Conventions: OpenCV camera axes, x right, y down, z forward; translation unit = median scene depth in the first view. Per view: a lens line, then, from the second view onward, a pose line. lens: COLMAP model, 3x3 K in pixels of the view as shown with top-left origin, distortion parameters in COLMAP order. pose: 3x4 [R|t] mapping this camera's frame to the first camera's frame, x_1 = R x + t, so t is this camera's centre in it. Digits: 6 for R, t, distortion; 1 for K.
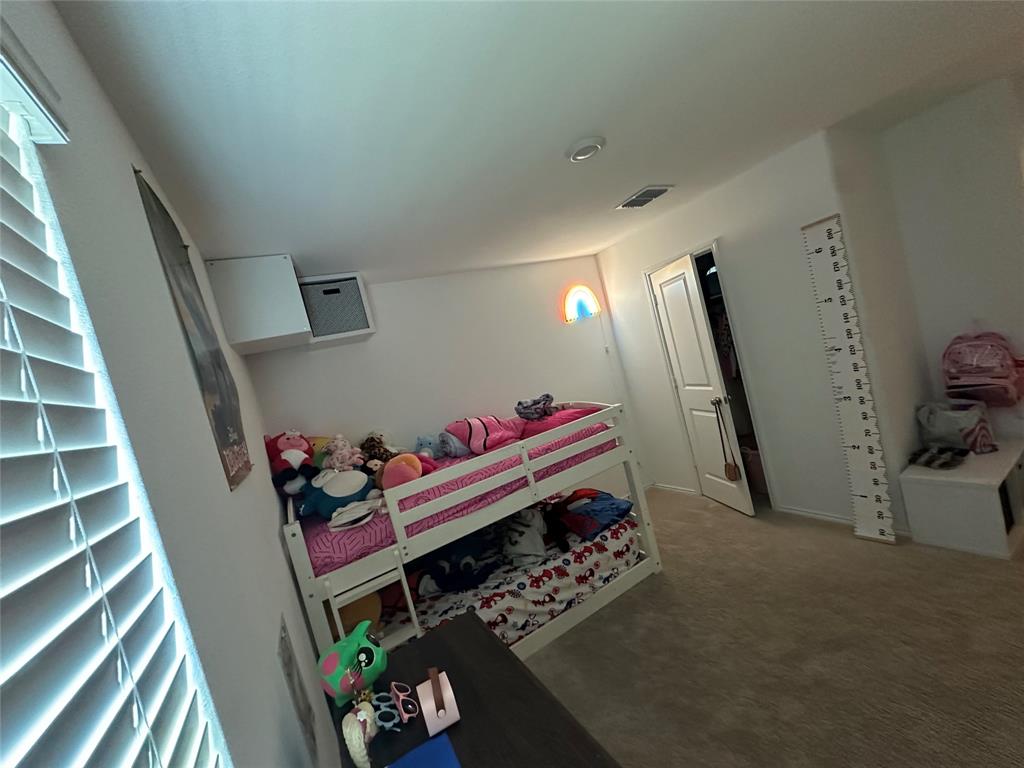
lens RADIAL K [[409.6, 0, 512.1], [0, 409.6, 385.9], [0, 0, 1]] dist [-0.002804, -0.000482]
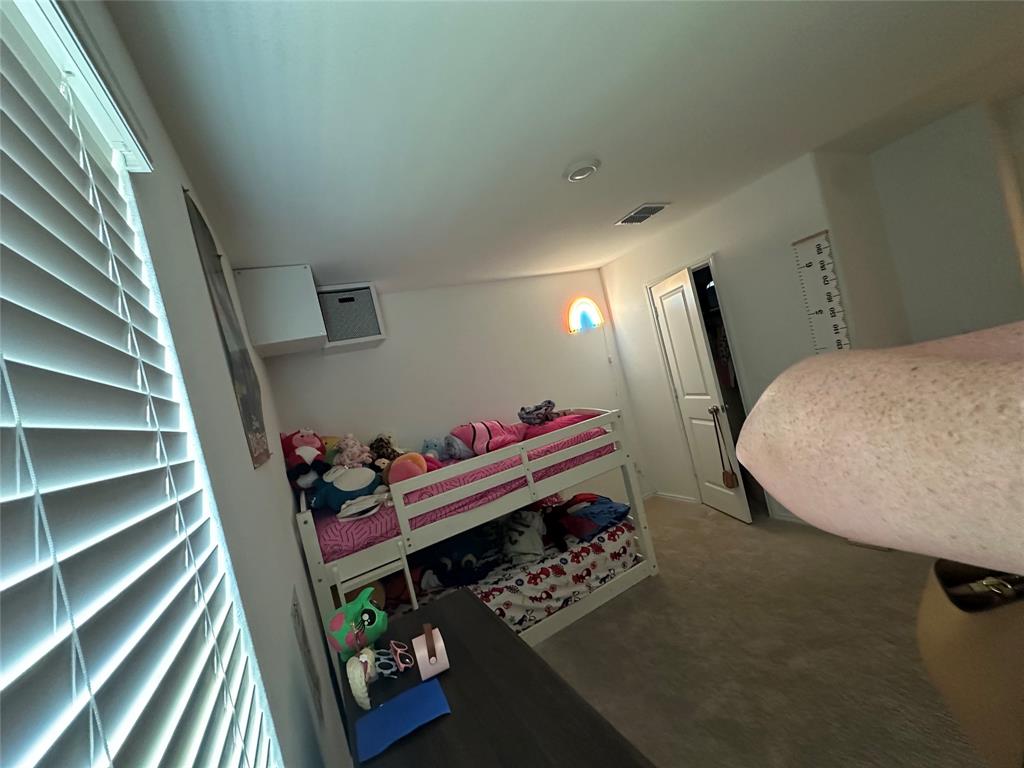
lens RADIAL K [[409.6, 0, 511.8], [0, 409.6, 385.9], [0, 0, 1]] dist [-0.002804, -0.000482]
pose [[0.999588, 0.013920, -0.025118, 0.022413], [-0.014755, 0.999334, -0.033377, 0.025398], [0.024637, 0.033734, 0.999127, -0.055053]]
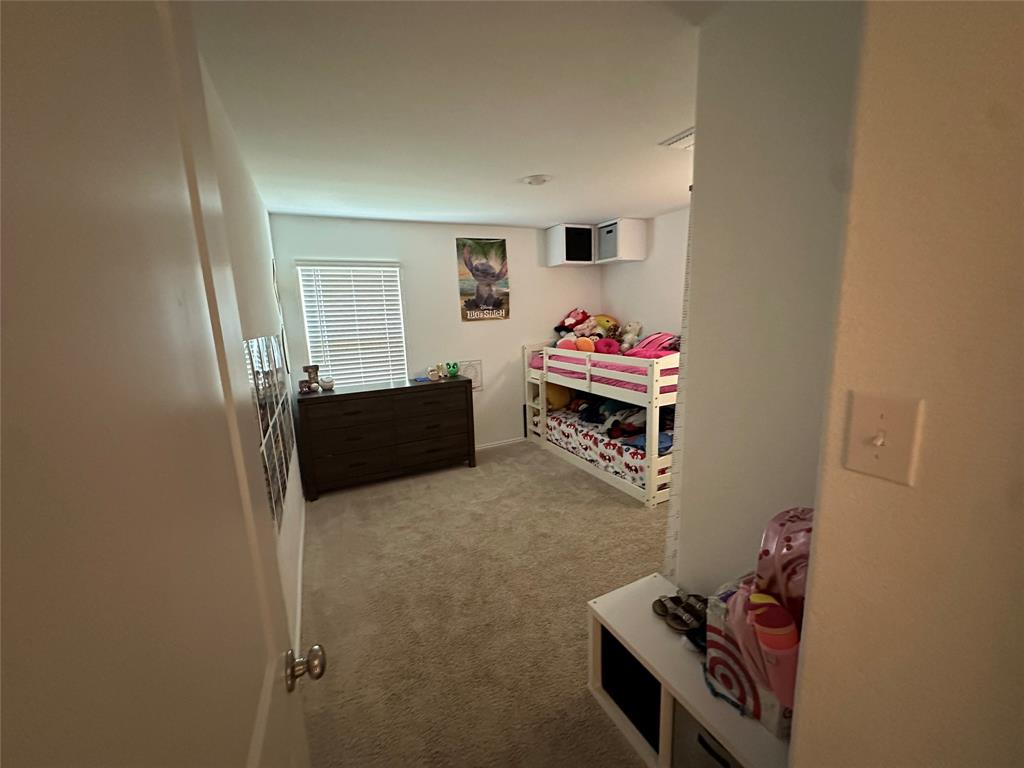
lens RADIAL K [[409.6, 0, 509.4], [0, 409.6, 385.9], [0, 0, 1]] dist [-0.002804, -0.000482]
pose [[-0.041833, 0.423581, -0.904892, 1.502692], [-0.003705, 0.905613, 0.424089, -0.411255], [0.999118, 0.021093, -0.036315, 0.750024]]
